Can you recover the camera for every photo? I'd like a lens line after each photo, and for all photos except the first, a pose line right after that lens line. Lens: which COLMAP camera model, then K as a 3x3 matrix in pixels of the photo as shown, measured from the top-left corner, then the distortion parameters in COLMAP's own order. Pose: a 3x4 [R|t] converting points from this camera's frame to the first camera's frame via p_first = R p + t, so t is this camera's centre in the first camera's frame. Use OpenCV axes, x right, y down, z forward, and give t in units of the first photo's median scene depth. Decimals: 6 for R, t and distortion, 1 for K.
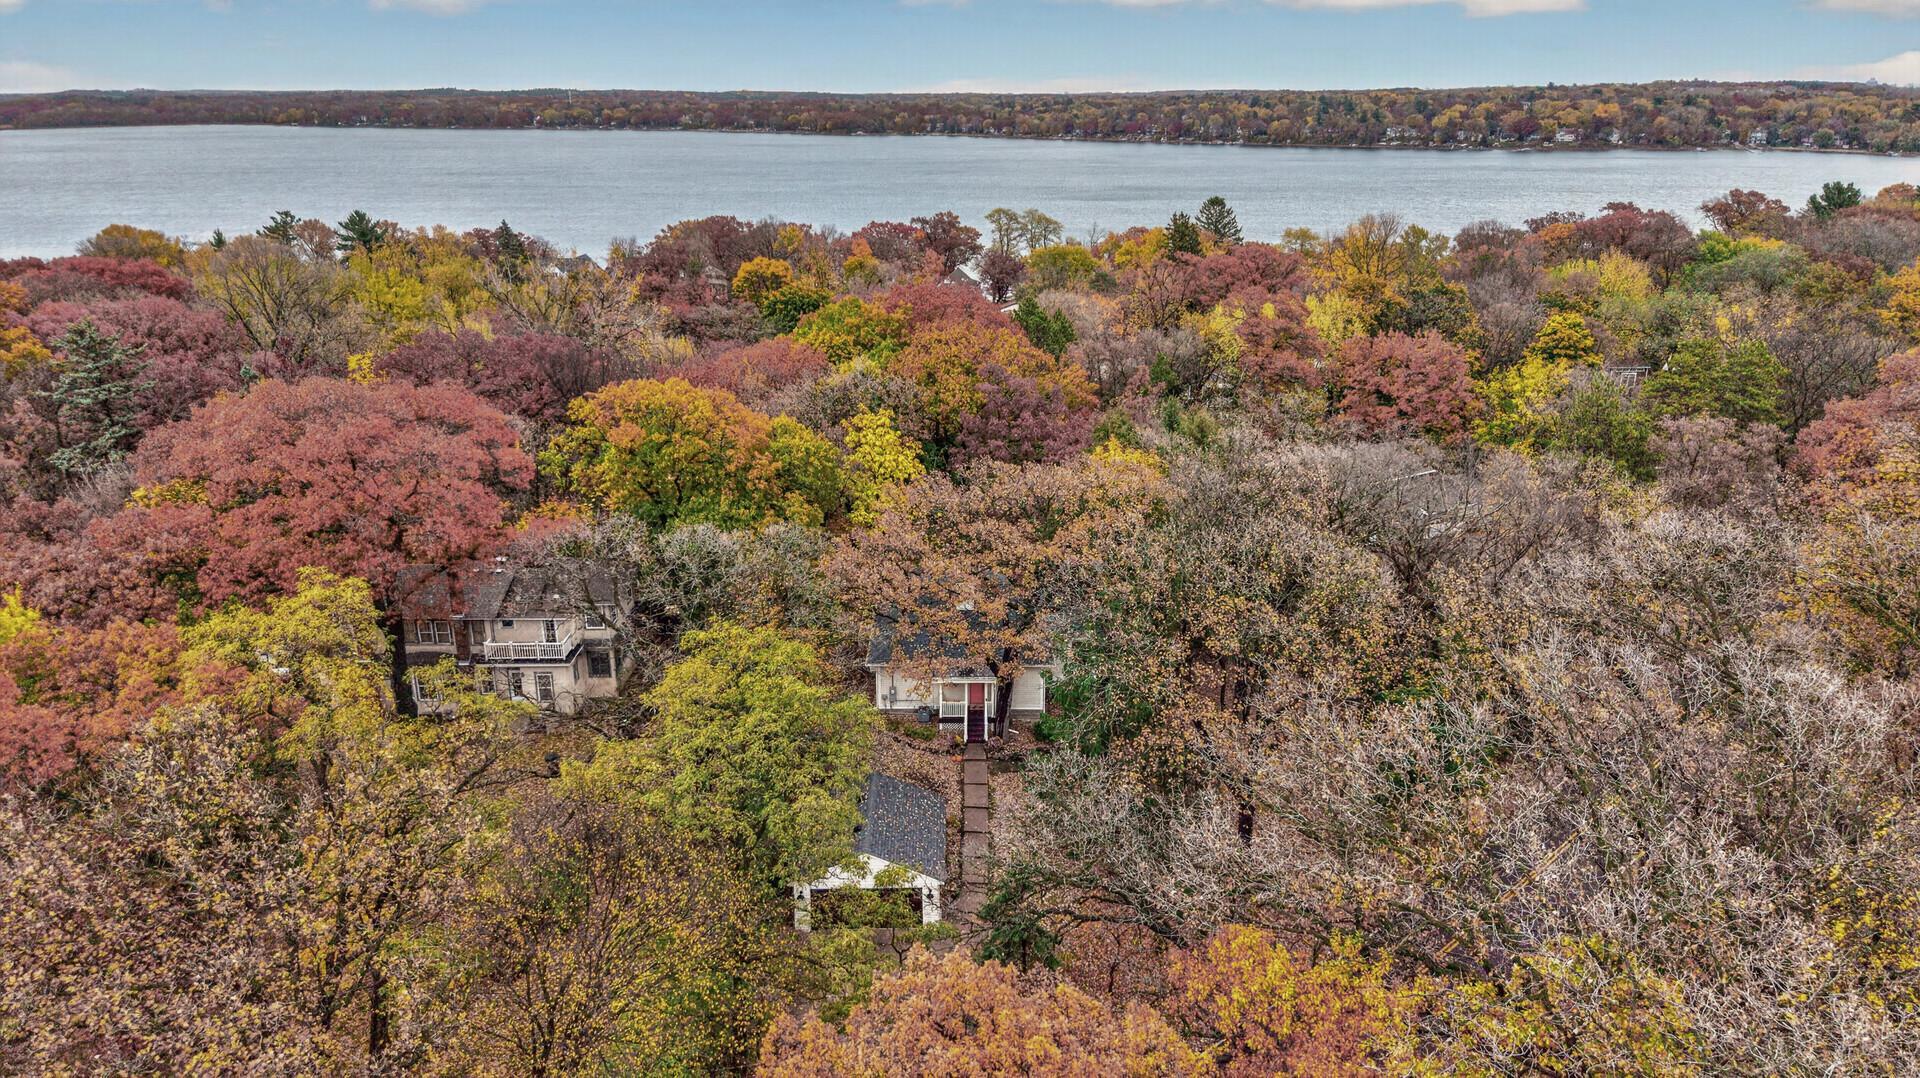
lens RADIAL K [[1300.5, 0, 960.0], [0, 1300.5, 539.0], [0, 0, 1]] dist [0.095870, -0.118590]
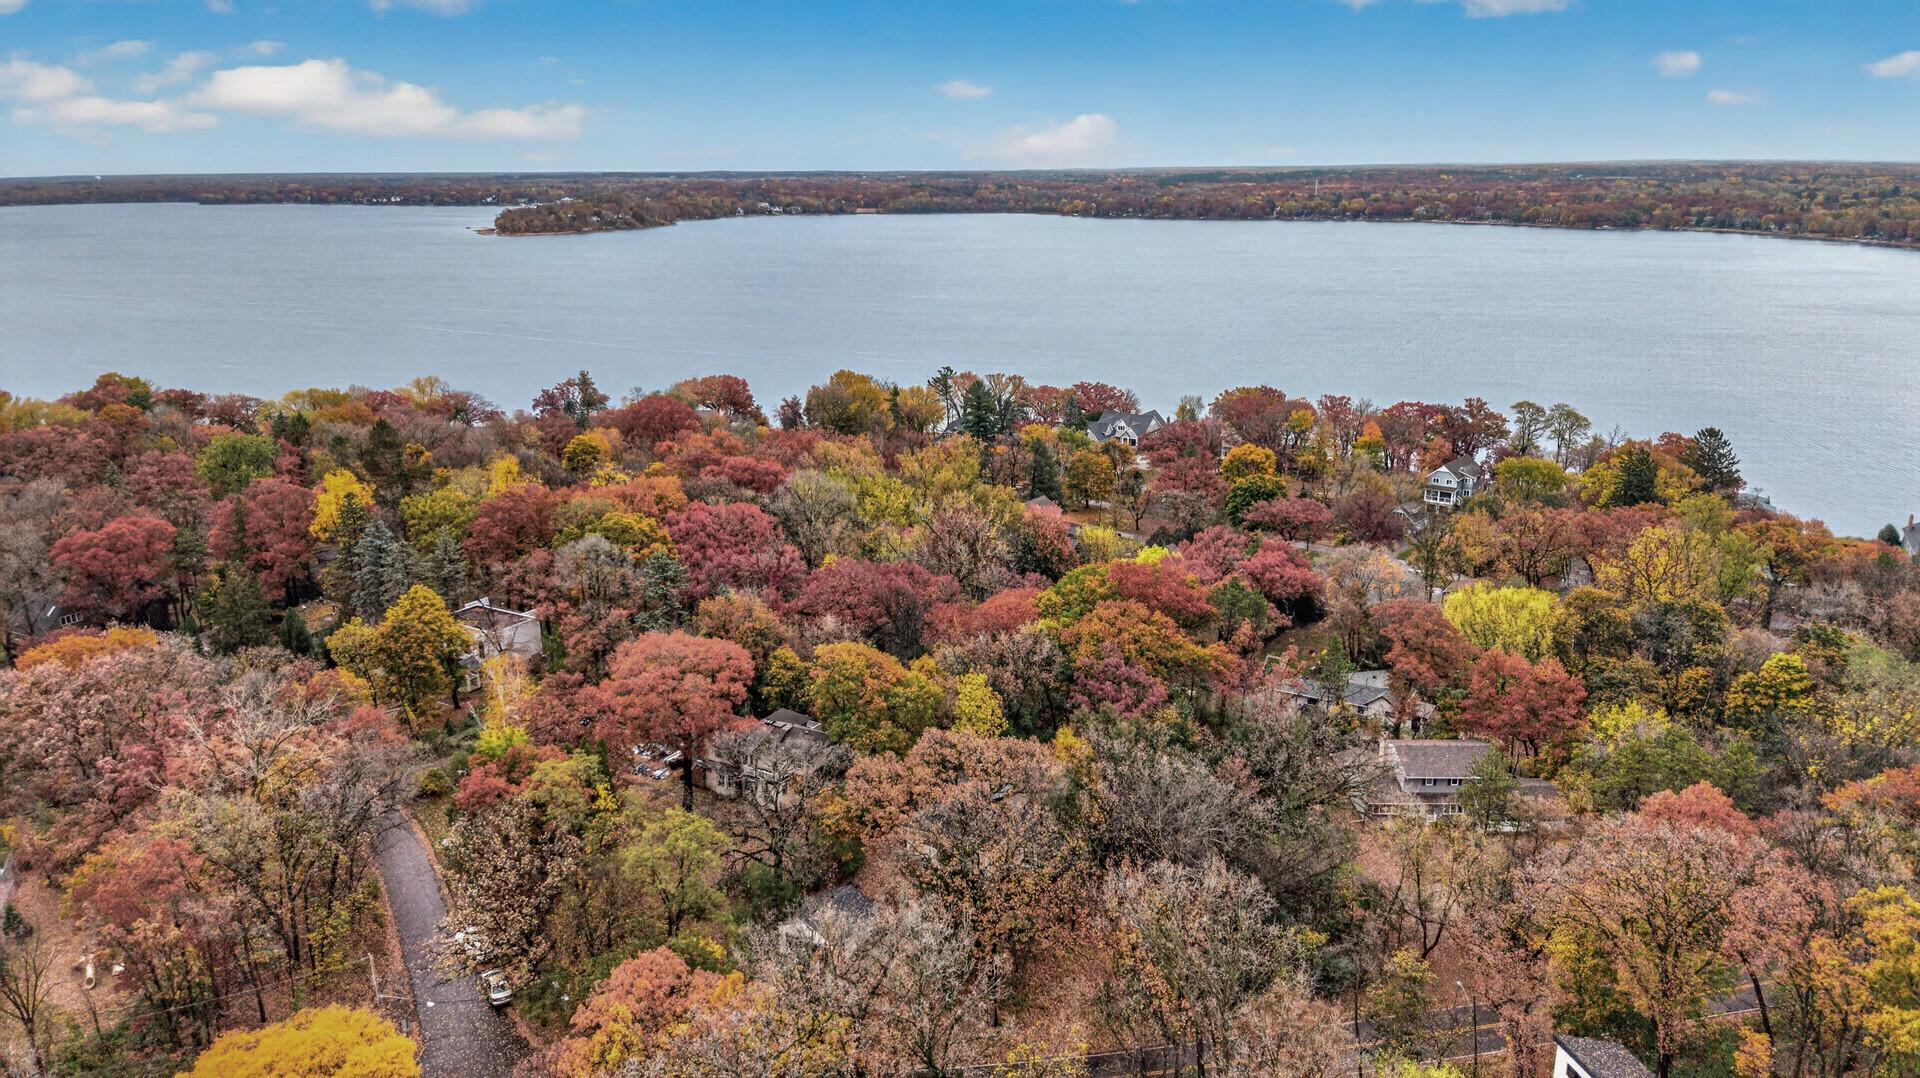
lens RADIAL K [[1306.2, 0, 960.0], [0, 1306.2, 539.0], [0, 0, 1]] dist [0.101037, -0.124835]
pose [[0.850283, 0.138413, -0.507801, 0.193472], [-0.160919, 0.986967, -0.000430, -0.068017], [0.501123, 0.082081, 0.861475, -0.129293]]
